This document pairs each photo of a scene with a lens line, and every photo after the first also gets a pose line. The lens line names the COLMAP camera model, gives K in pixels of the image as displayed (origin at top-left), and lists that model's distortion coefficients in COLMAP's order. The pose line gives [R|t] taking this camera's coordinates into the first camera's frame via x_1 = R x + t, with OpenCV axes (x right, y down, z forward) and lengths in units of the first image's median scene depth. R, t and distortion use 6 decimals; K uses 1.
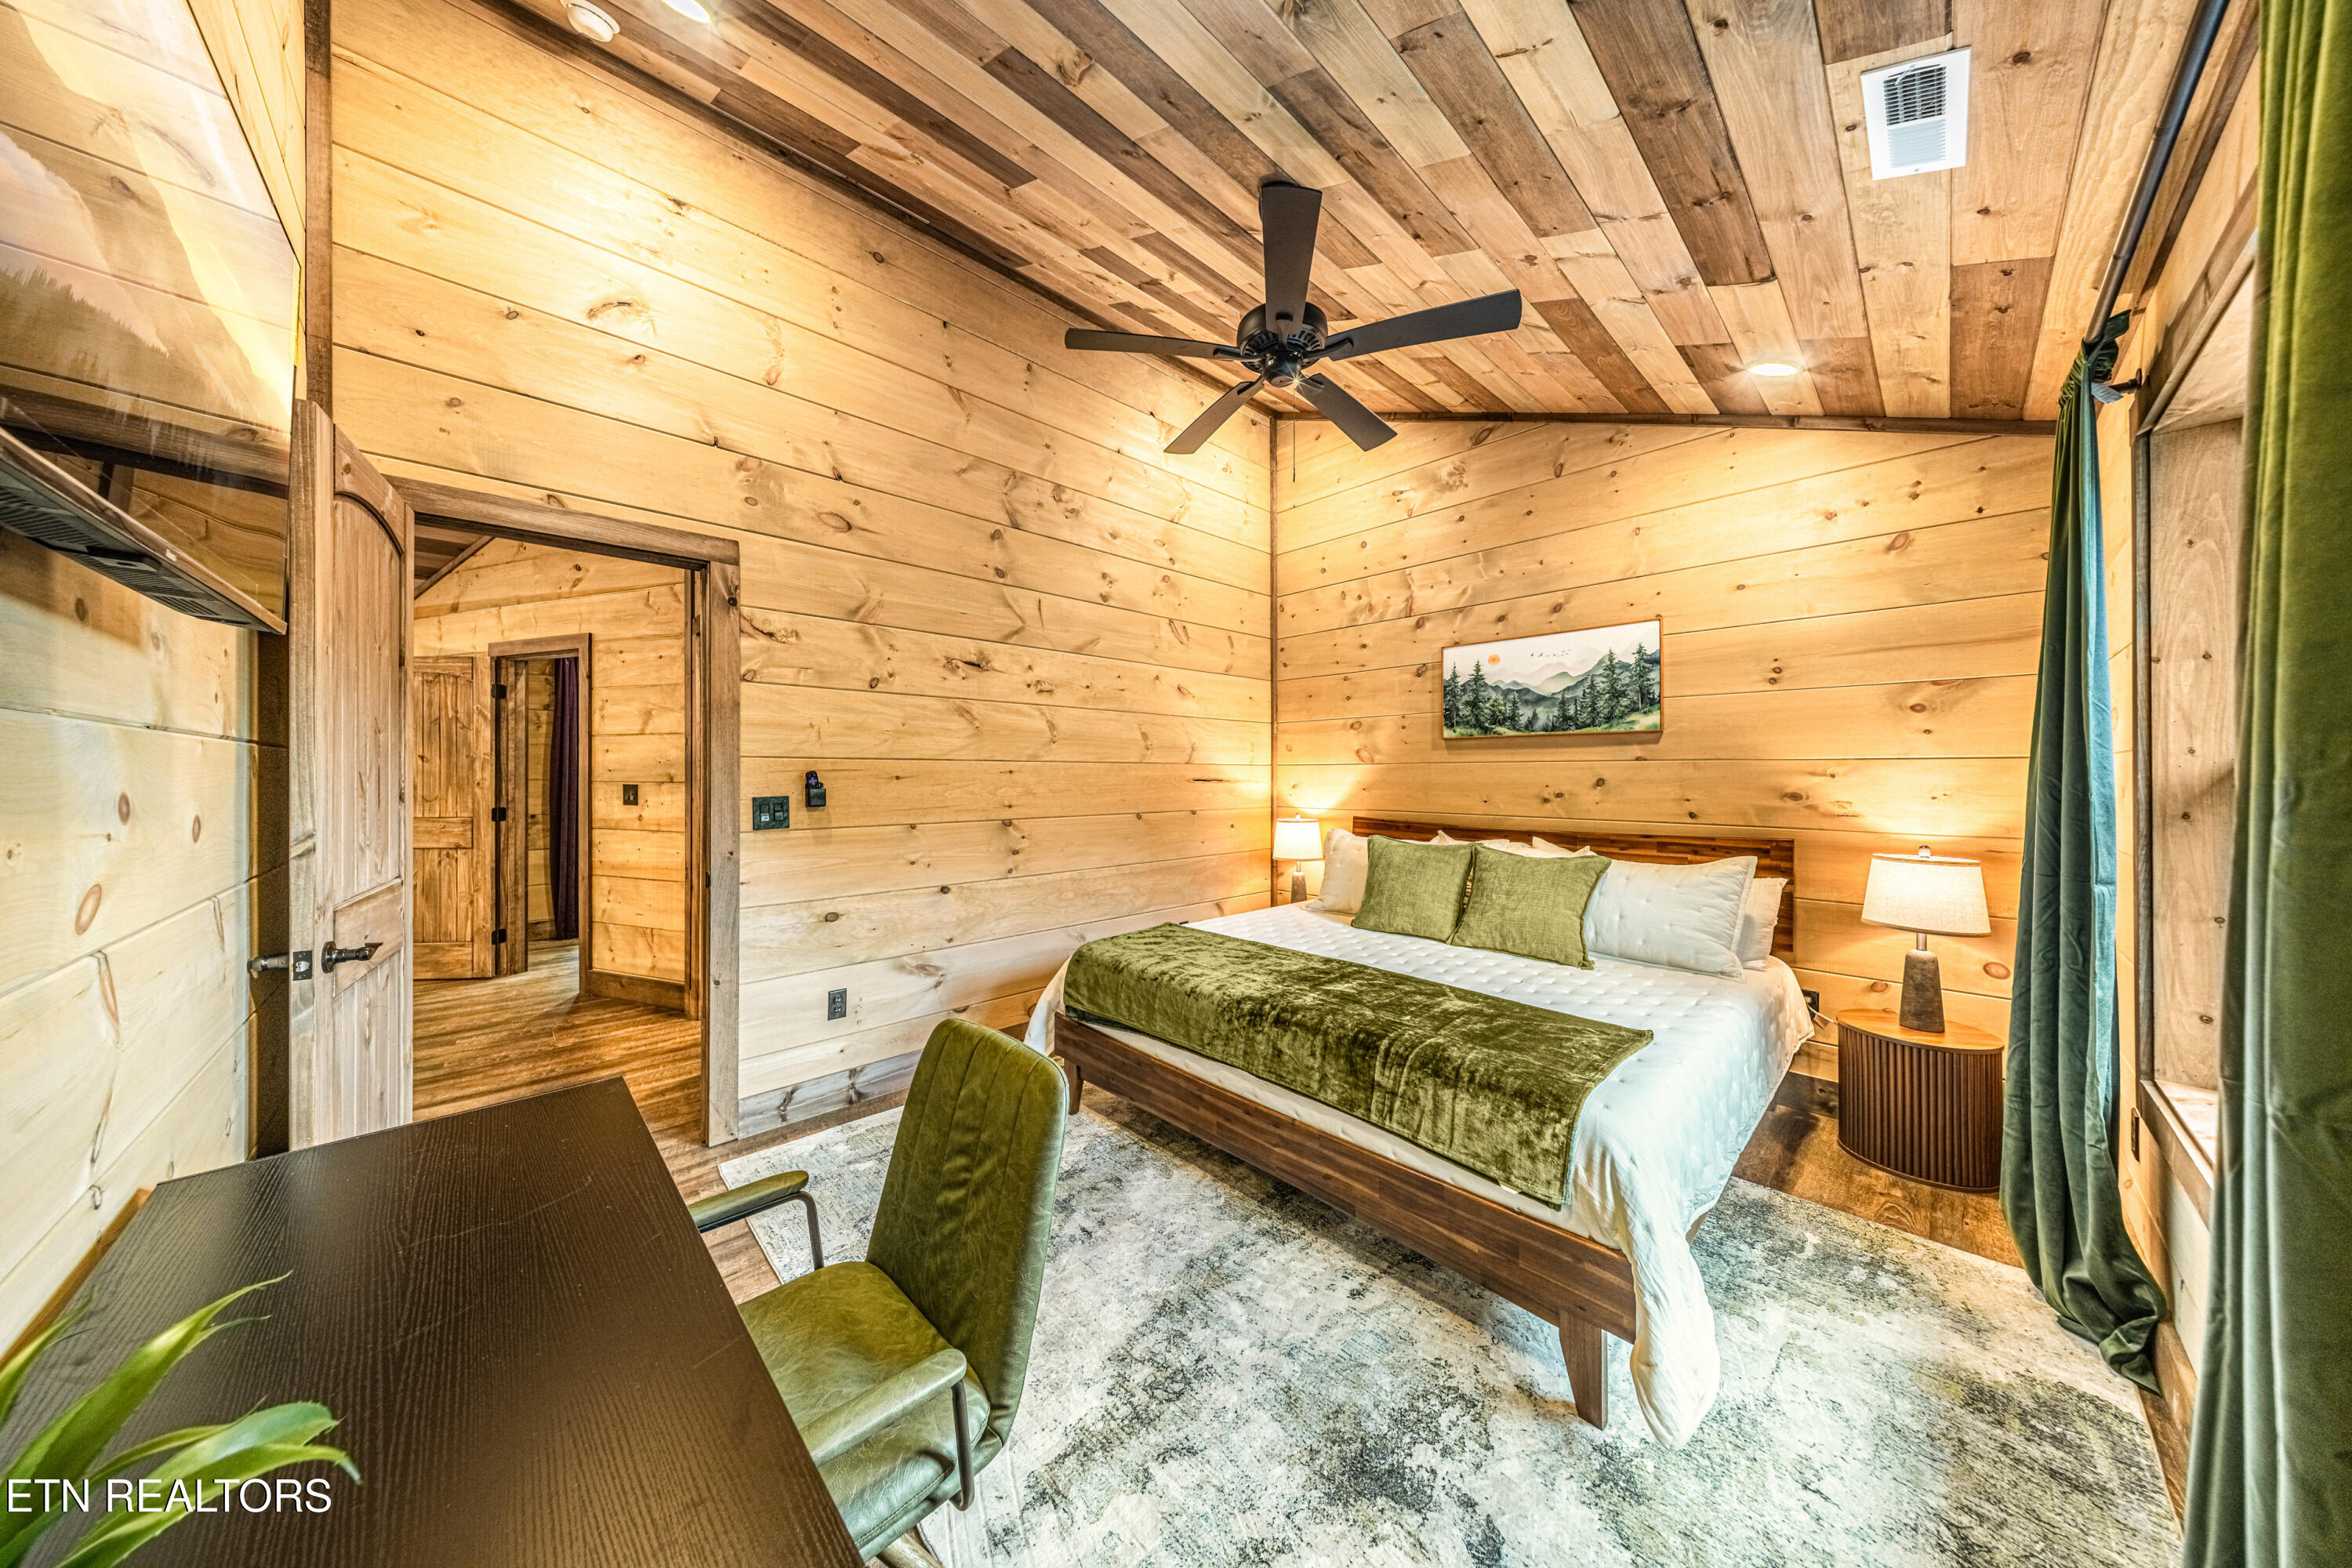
lens RADIAL K [[709.1, 0, 1165.5], [0, 709.1, 787.5], [0, 0, 1]] dist [0.000733, -0.001115]
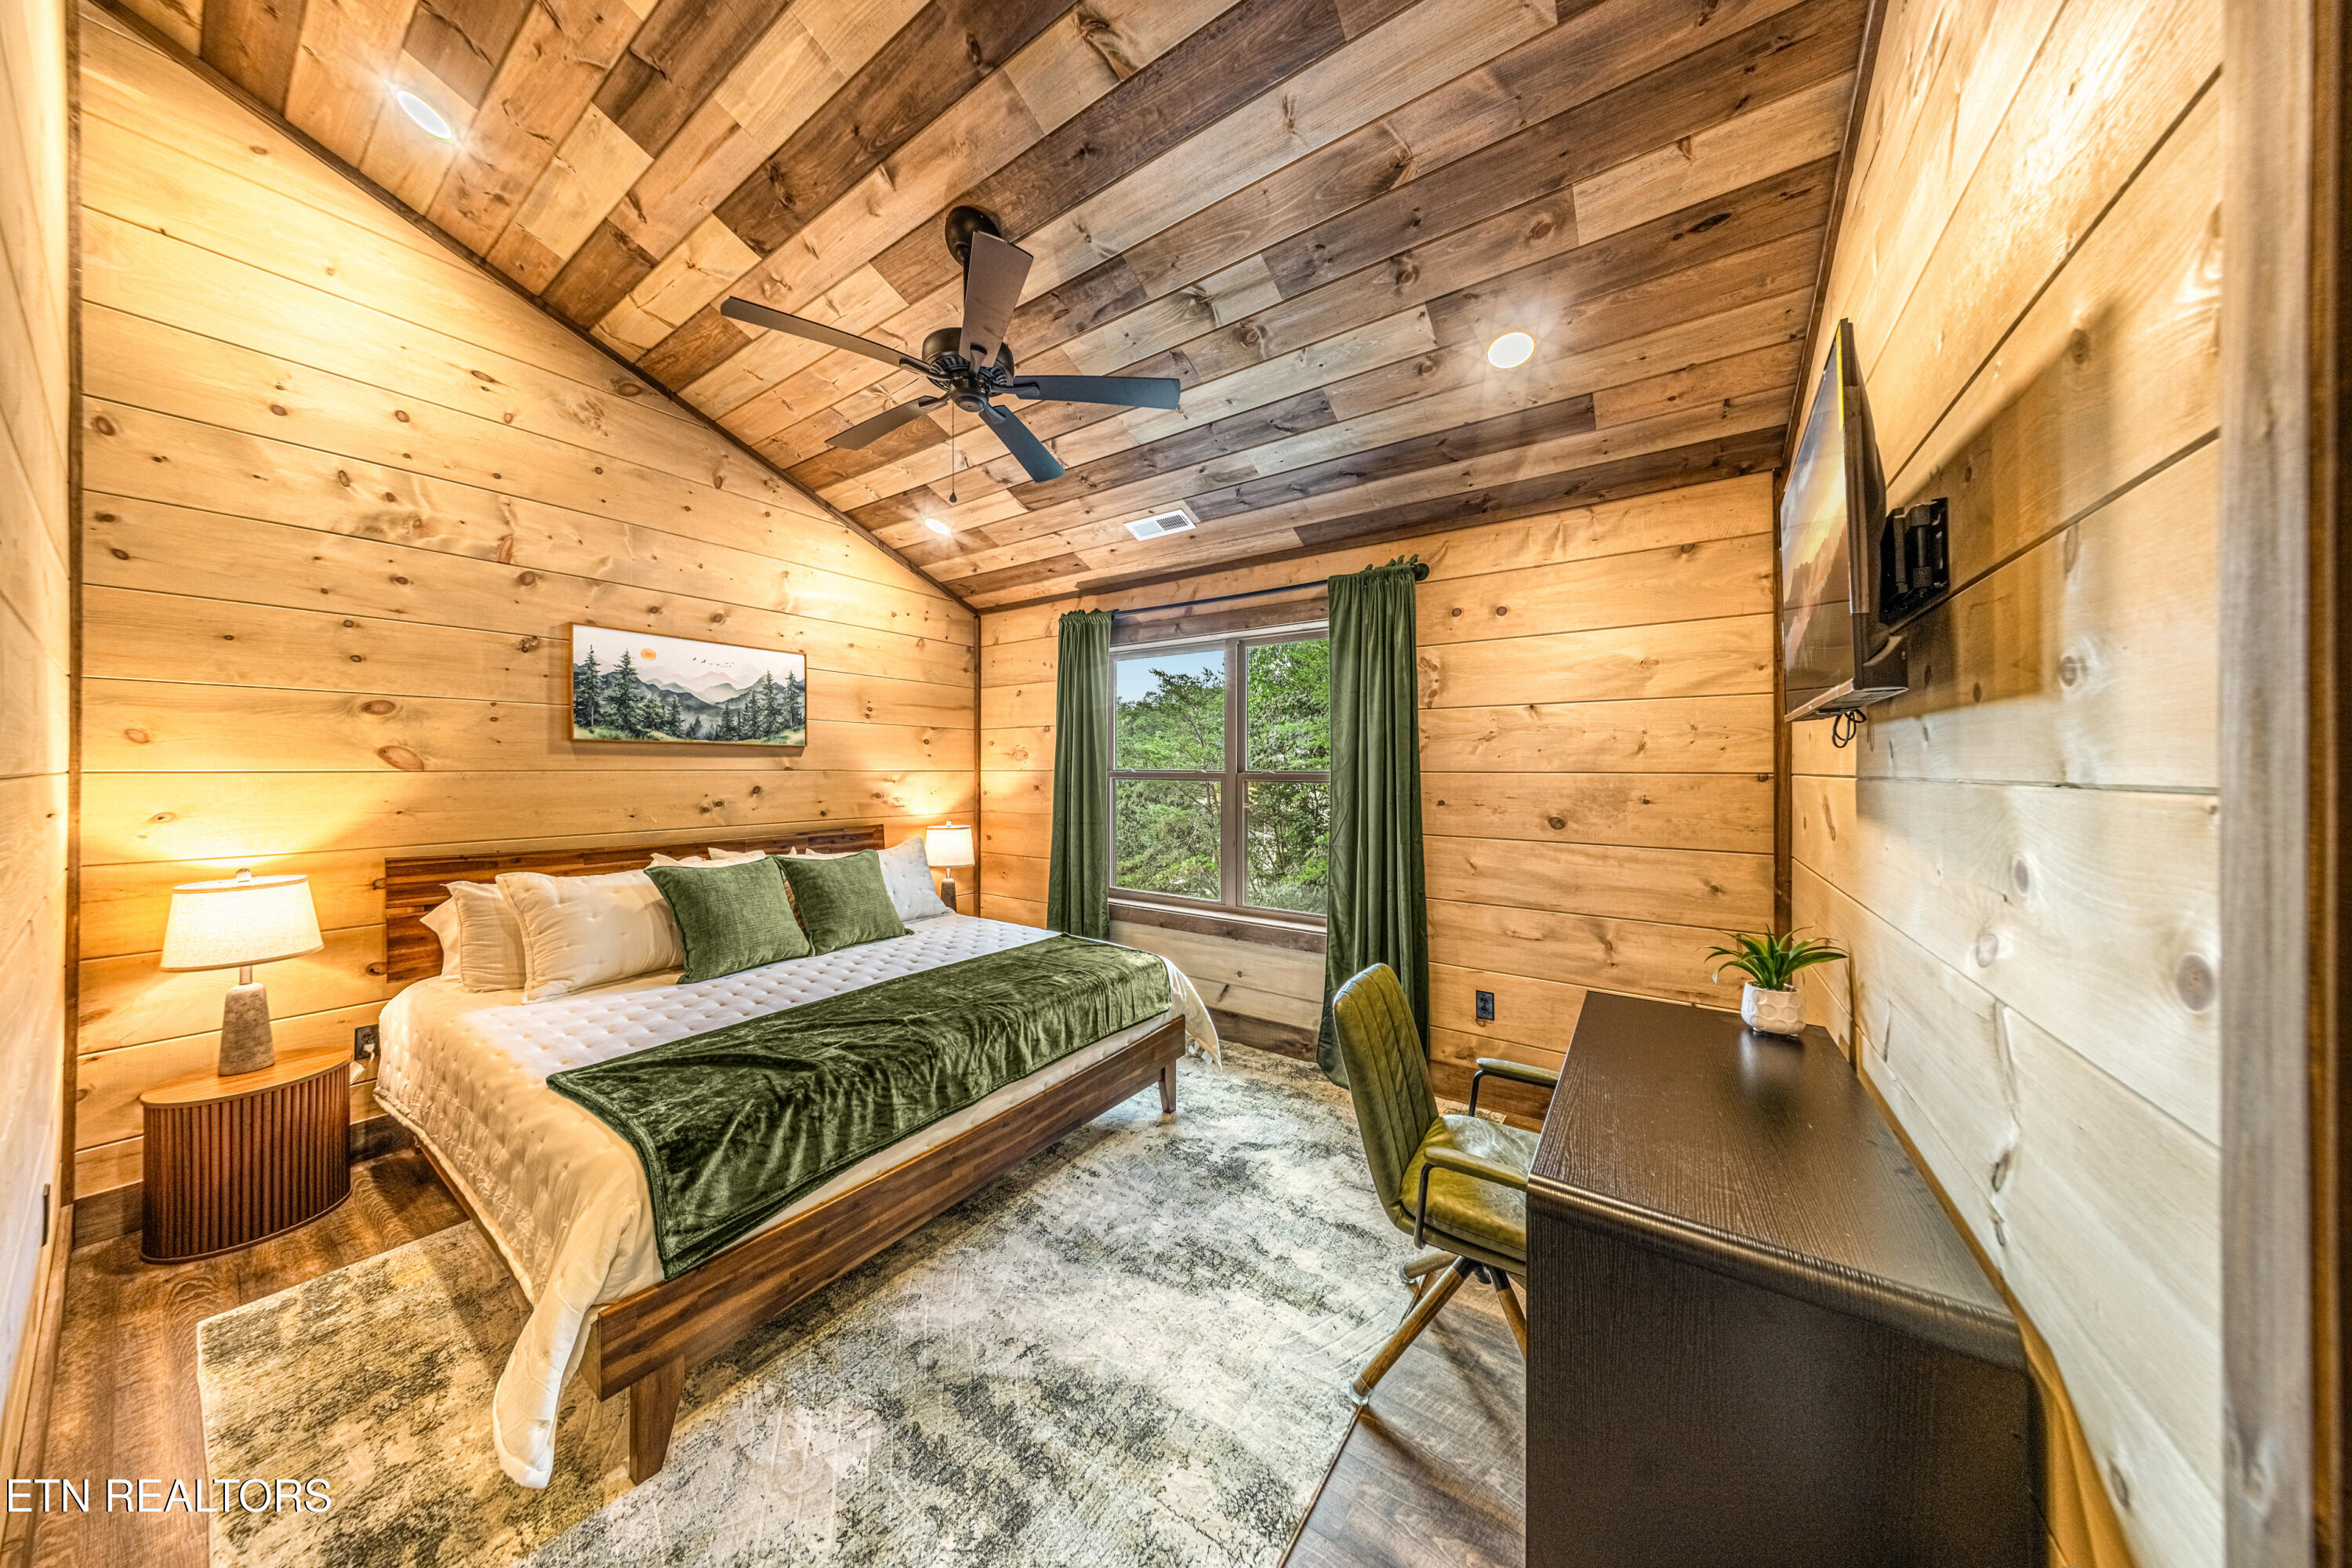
lens RADIAL K [[709.1, 0, 1169.3], [0, 709.1, 773.9], [0, 0, 1]] dist [0.000733, -0.001115]
pose [[-0.206719, 0.003838, 0.978393, -0.543138], [0.030324, 0.999537, 0.002486, -0.015445], [-0.977930, 0.030183, -0.206740, 0.573387]]
